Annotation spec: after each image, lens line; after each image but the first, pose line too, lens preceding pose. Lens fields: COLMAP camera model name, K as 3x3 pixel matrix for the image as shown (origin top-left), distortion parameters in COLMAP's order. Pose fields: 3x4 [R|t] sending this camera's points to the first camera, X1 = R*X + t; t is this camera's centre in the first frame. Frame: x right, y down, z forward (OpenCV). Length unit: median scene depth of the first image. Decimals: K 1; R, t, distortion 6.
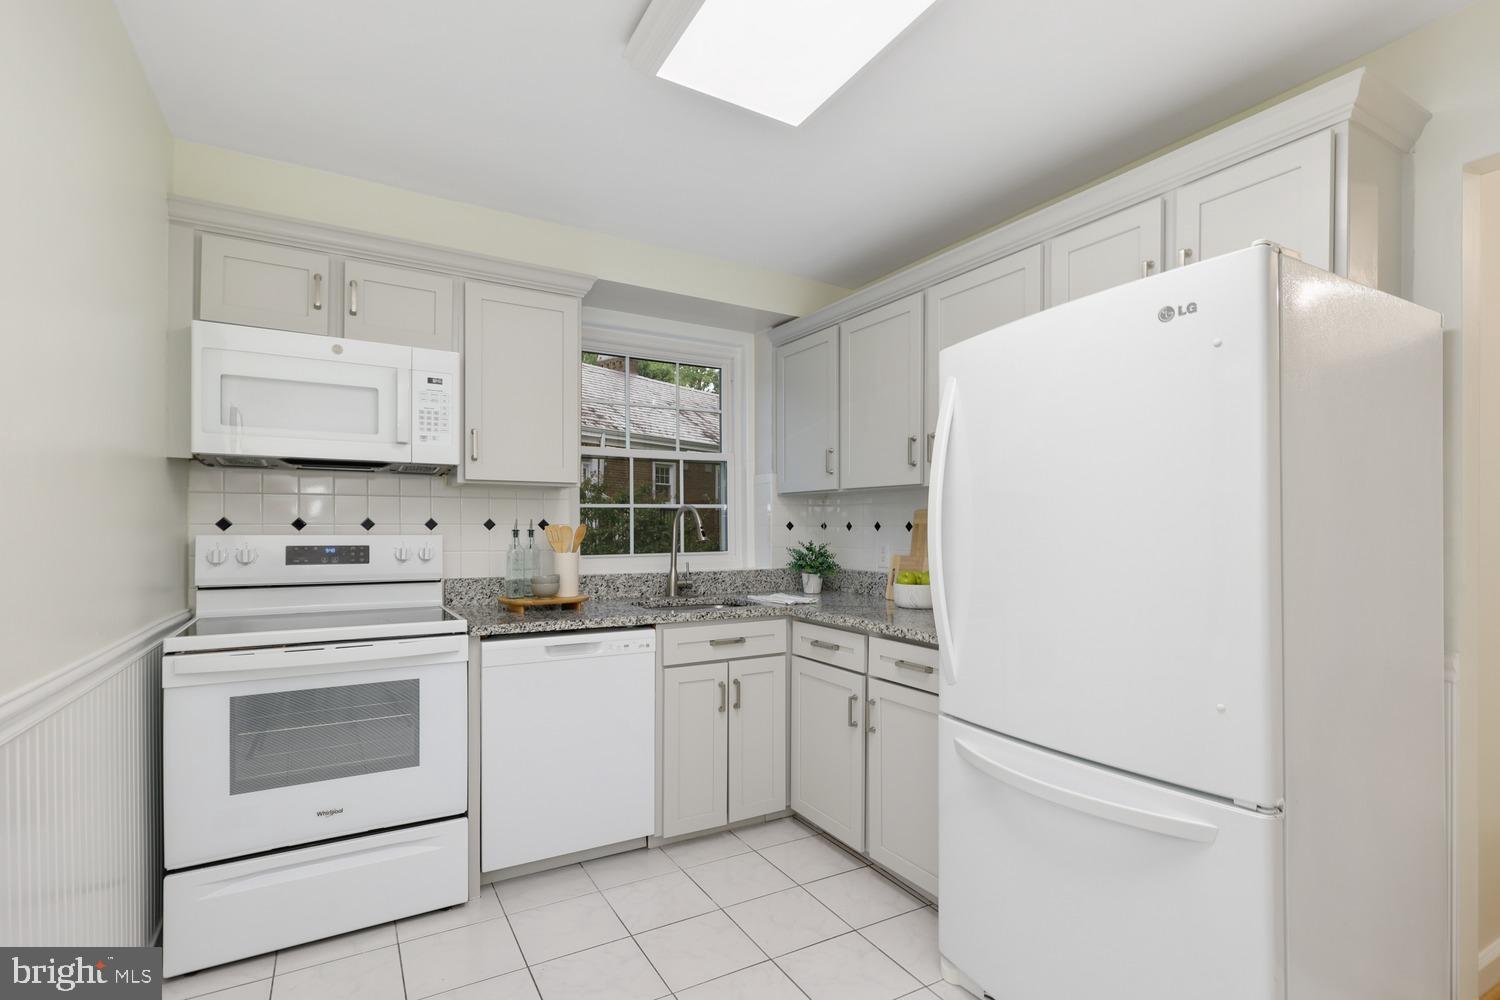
lens RADIAL K [[751.8, 0, 752.4], [0, 751.8, 533.8], [0, 0, 1]] dist [0.012739, 0.000218]
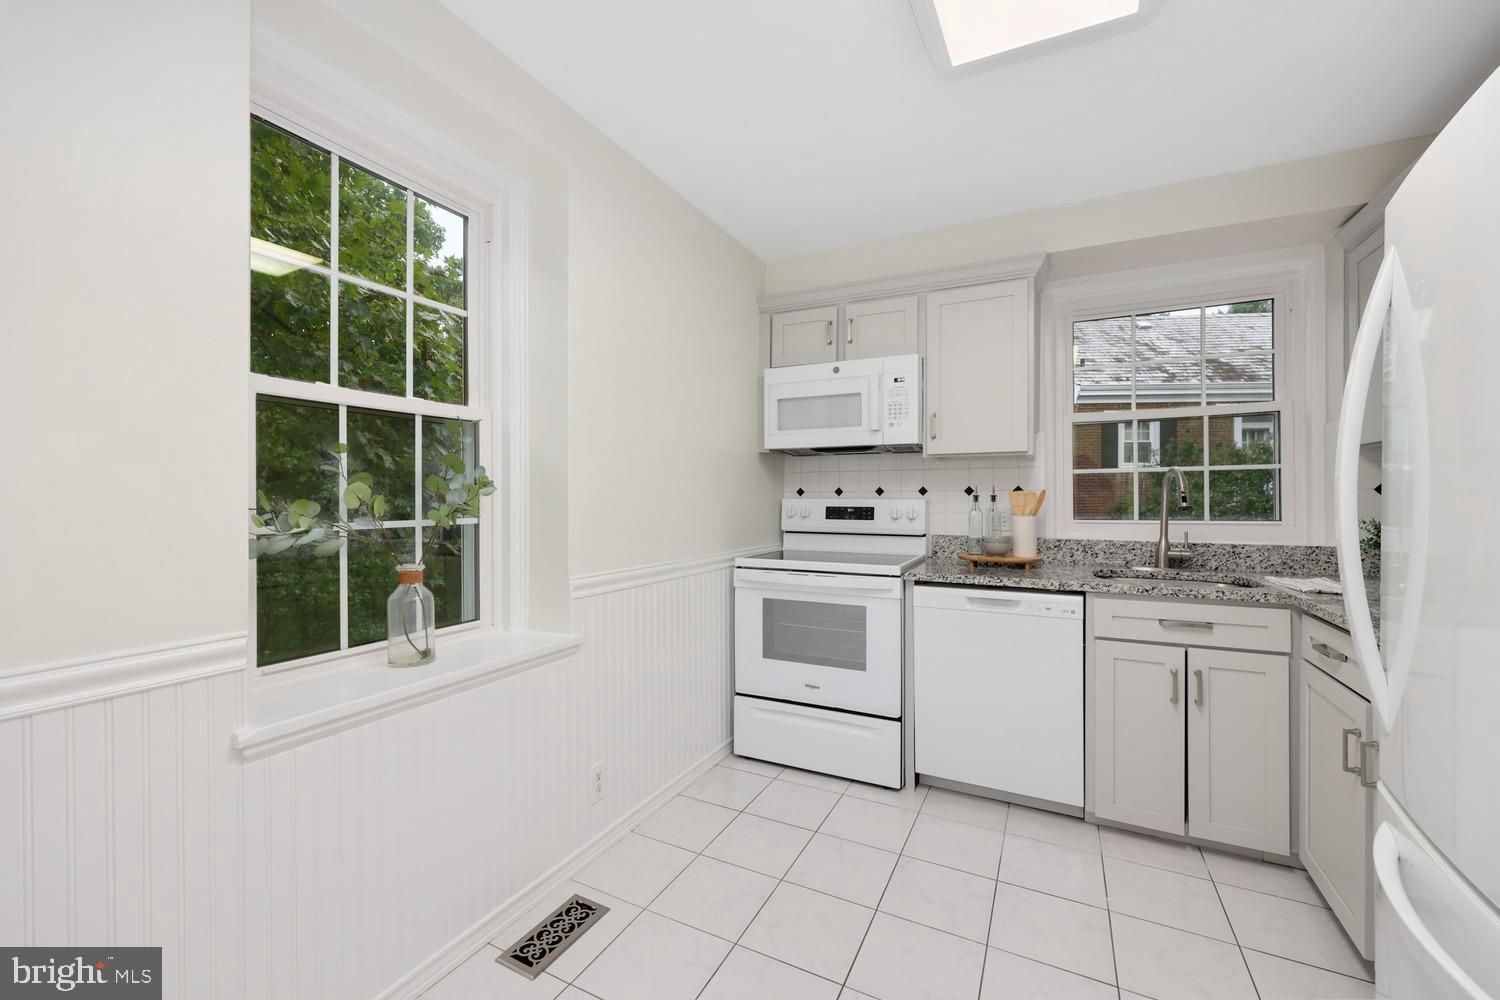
lens RADIAL K [[633.6, 0, 754.2], [0, 633.6, 503.3], [0, 0, 1]] dist [0.013002, -0.000026]
pose [[0.517577, 0.008361, -0.855596, 0.363094], [-0.004367, 0.999965, 0.007130, 0.001667], [0.855625, 0.000046, 0.517596, 0.215164]]
